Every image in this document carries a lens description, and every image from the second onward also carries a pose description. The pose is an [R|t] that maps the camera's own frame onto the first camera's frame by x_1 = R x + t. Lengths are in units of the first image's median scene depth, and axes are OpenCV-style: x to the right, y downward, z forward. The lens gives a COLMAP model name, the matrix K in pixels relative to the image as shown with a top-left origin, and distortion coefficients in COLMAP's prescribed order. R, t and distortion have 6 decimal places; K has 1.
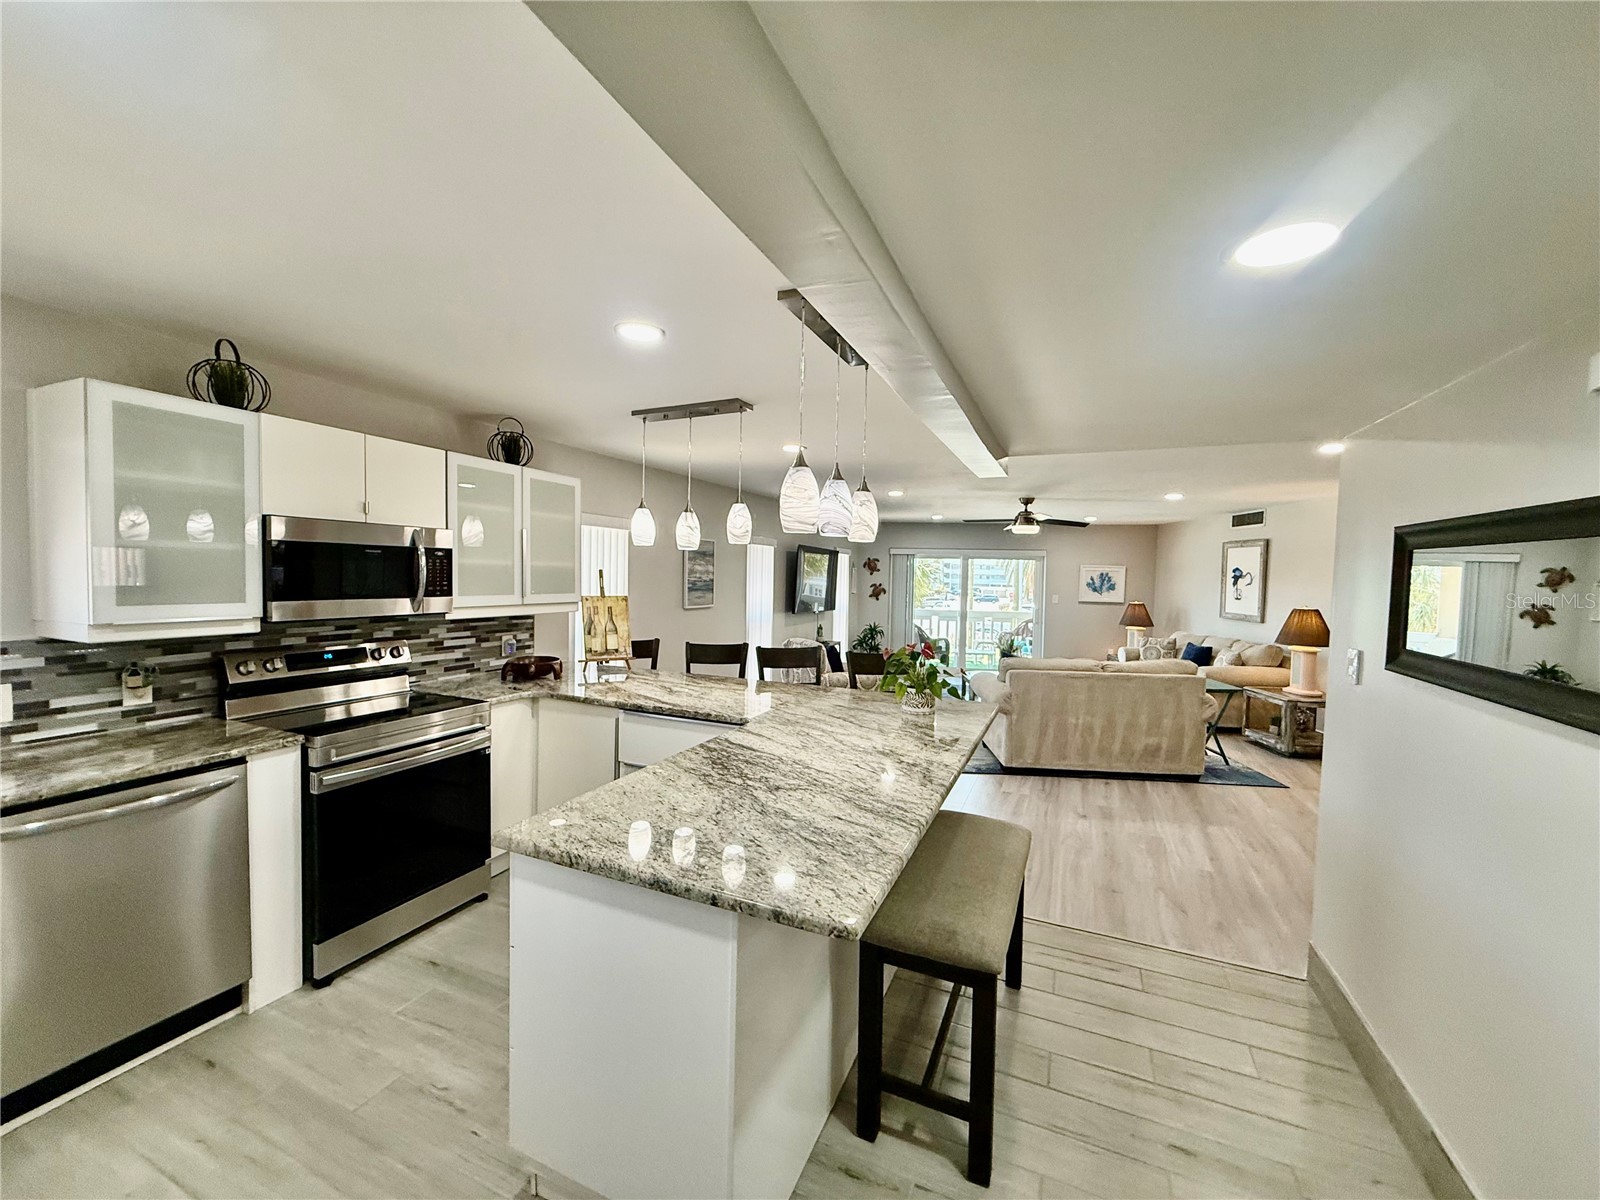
lens RADIAL K [[640.2, 0, 800.0], [0, 640.2, 600.0], [0, 0, 1]] dist [0.001261, 0.000099]
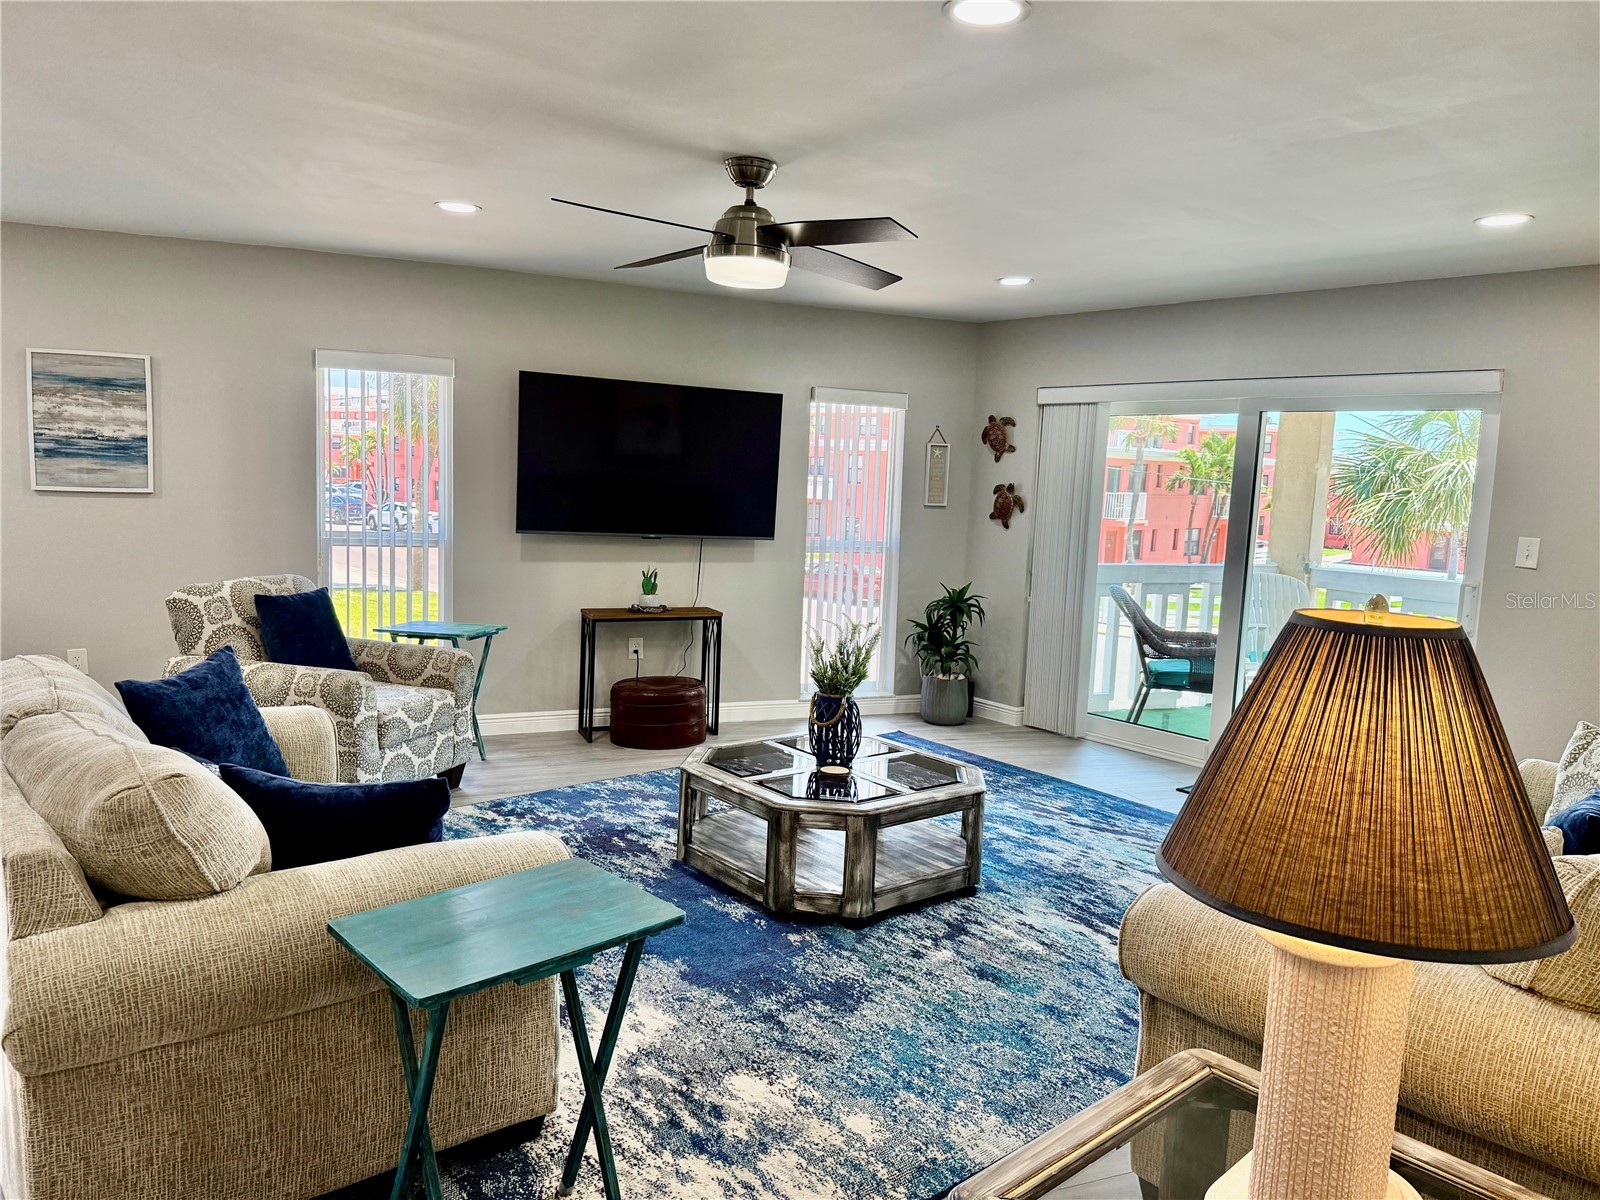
lens RADIAL K [[1131.7, 0, 811.9], [0, 1131.7, 604.5], [0, 0, 1]] dist [0.068133, -0.087392]
pose [[0.702518, 0.095658, -0.705208, 1.280652], [-0.055686, 0.995276, 0.079531, -0.003574], [0.709484, -0.016602, 0.704526, 1.093694]]
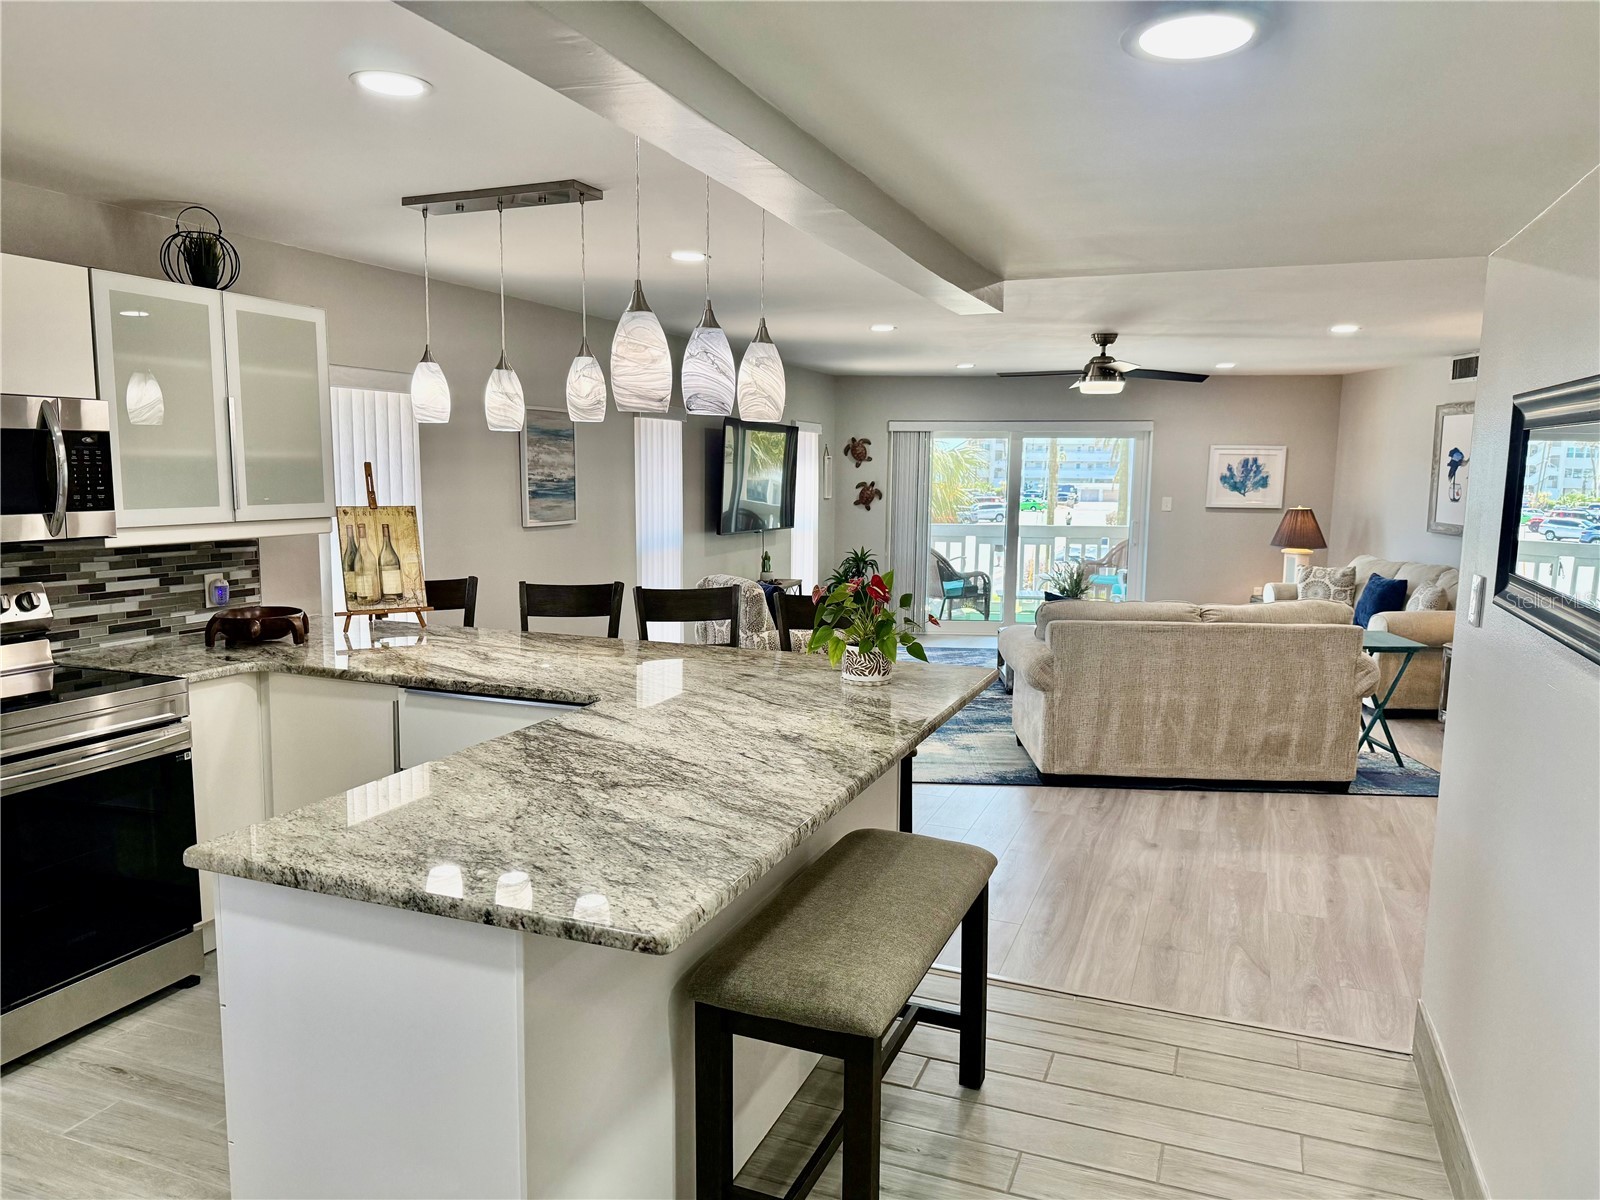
lens RADIAL K [[1131.7, 0, 811.9], [0, 1131.7, 604.5], [0, 0, 1]] dist [0.068133, -0.087392]
pose [[0.999150, -0.014102, 0.038732, 0.068238], [0.010856, 0.996509, 0.082773, 0.000940], [-0.039764, -0.082282, 0.995815, -0.107091]]
